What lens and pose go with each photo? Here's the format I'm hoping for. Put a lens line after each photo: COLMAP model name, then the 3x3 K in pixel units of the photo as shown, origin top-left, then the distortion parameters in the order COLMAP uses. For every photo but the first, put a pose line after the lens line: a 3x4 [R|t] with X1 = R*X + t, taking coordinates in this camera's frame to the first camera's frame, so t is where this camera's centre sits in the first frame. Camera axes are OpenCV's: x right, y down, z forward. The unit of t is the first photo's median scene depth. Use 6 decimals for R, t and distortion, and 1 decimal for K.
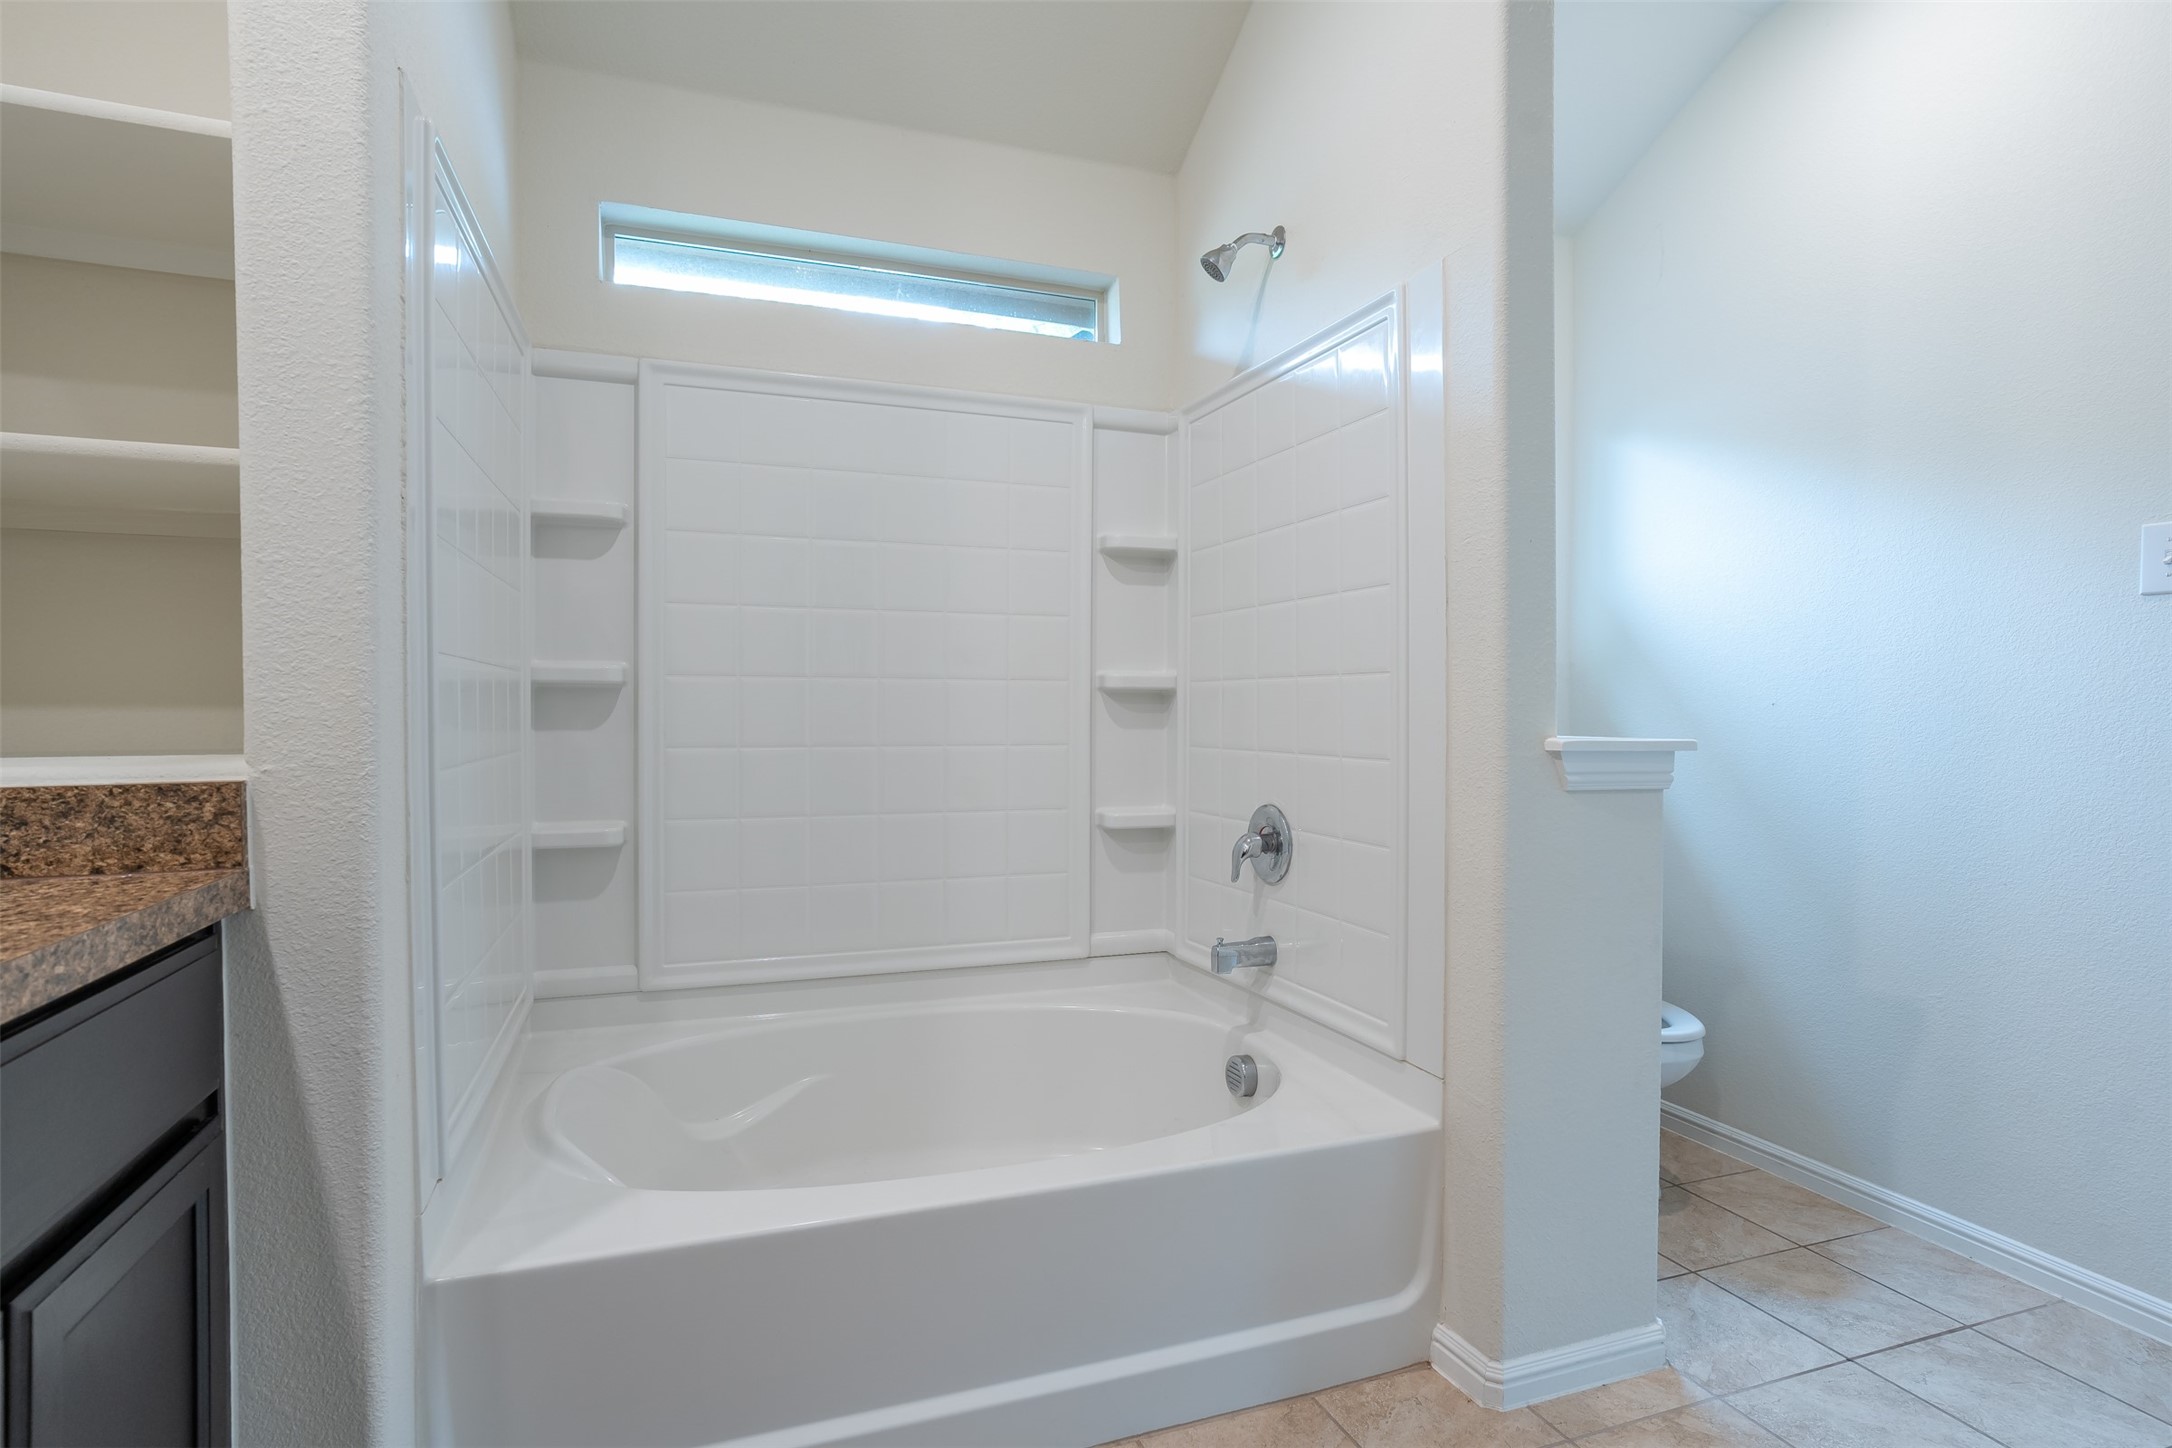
lens RADIAL K [[1118.8, 0, 1067.5], [0, 1118.8, 722.0], [0, 0, 1]] dist [-0.012164, 0.004589]
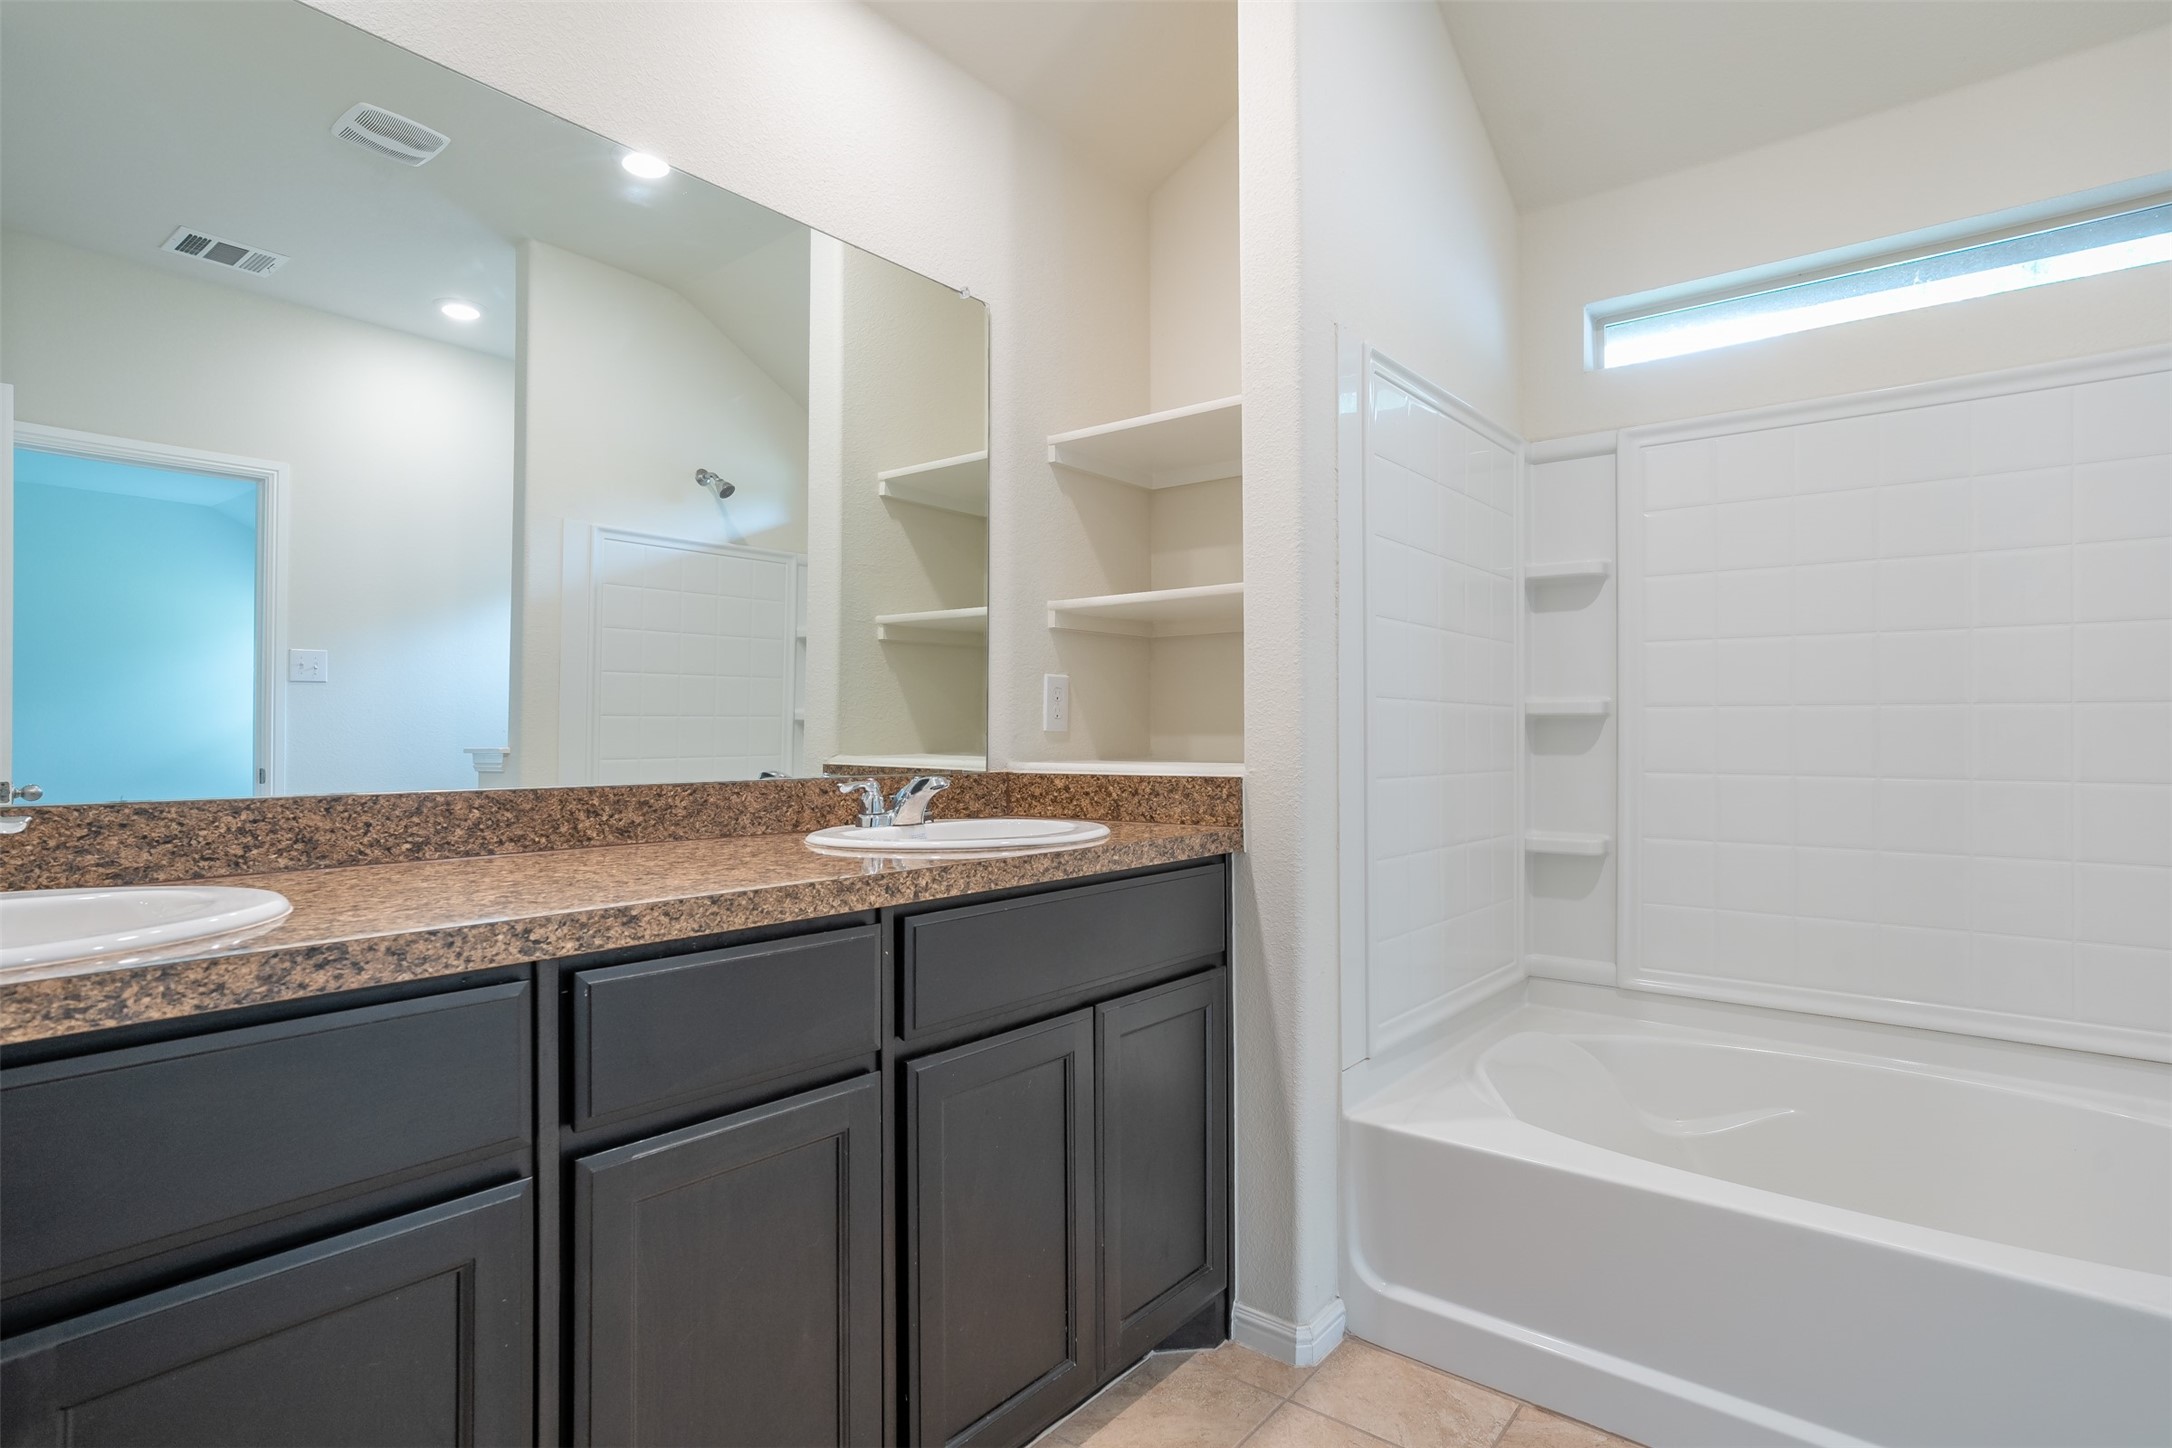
lens RADIAL K [[1118.8, 0, 1089.1], [0, 1118.8, 737.4], [0, 0, 1]] dist [-0.012164, 0.004589]
pose [[0.528972, 0.002084, -0.848637, 0.578703], [-0.014178, 0.999879, -0.006382, 0.006509], [0.848521, 0.015408, 0.528937, -0.107736]]
